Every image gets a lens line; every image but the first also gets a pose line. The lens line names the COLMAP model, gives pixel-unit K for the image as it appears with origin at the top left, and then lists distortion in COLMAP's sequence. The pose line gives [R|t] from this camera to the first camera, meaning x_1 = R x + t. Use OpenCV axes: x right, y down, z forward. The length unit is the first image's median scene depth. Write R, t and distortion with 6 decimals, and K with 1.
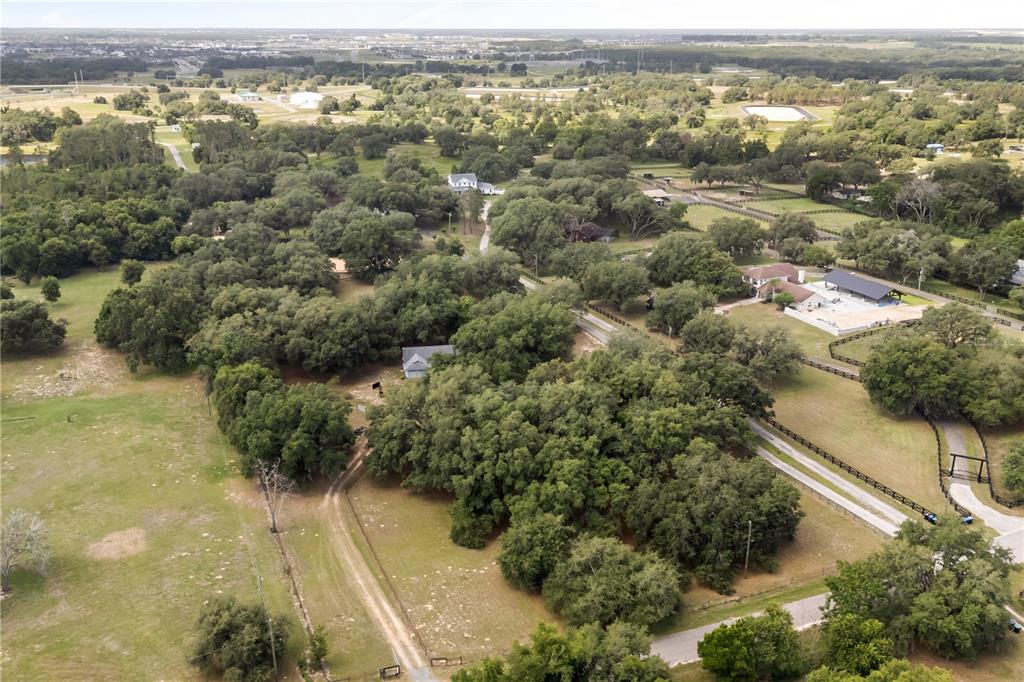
lens RADIAL K [[899.1, 0, 512.0], [0, 899.1, 341.0], [0, 0, 1]] dist [0.097695, -0.121536]
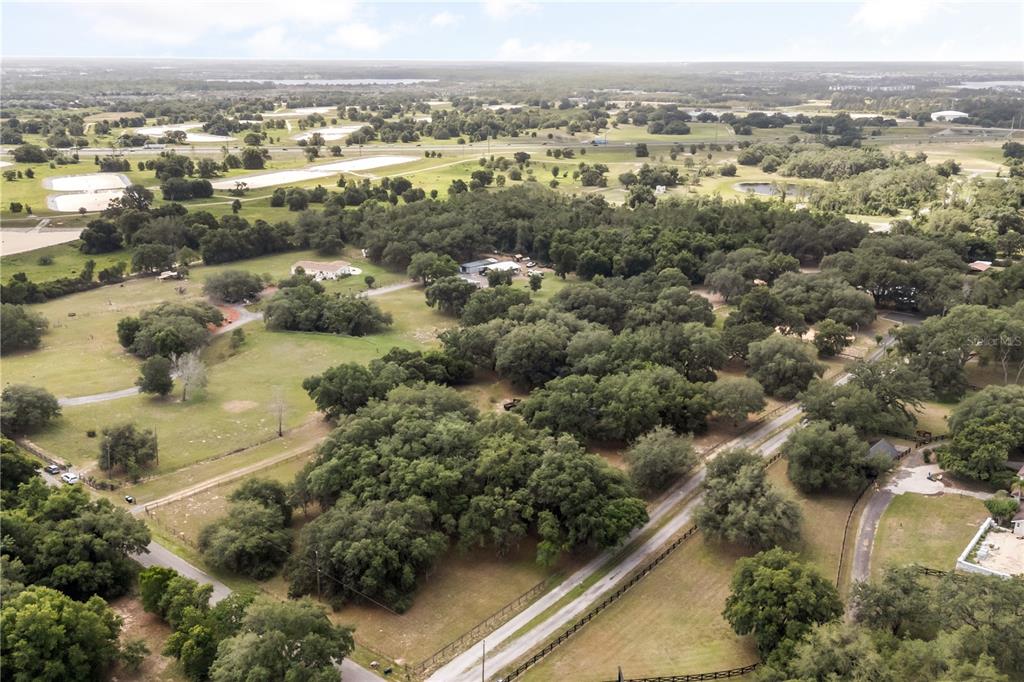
lens RADIAL K [[899.1, 0, 512.0], [0, 899.1, 341.0], [0, 0, 1]] dist [0.097695, -0.121536]
pose [[0.476094, 0.266150, -0.838152, 0.646245], [-0.293947, 0.946443, 0.133567, -0.144079], [0.828812, 0.182782, 0.528830, 0.268442]]
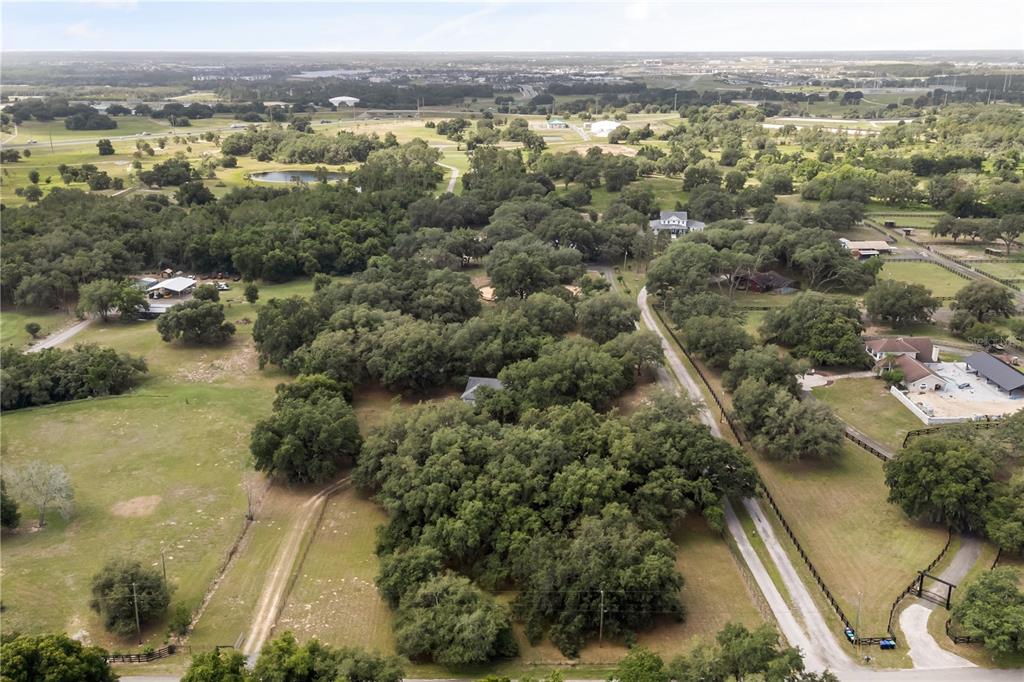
lens RADIAL K [[899.1, 0, 512.0], [0, 899.1, 341.0], [0, 0, 1]] dist [0.097695, -0.121536]
pose [[0.928848, 0.111421, -0.353309, 0.248765], [-0.119314, 0.992856, -0.000565, -0.033680], [0.350722, 0.042679, 0.935507, 0.000704]]
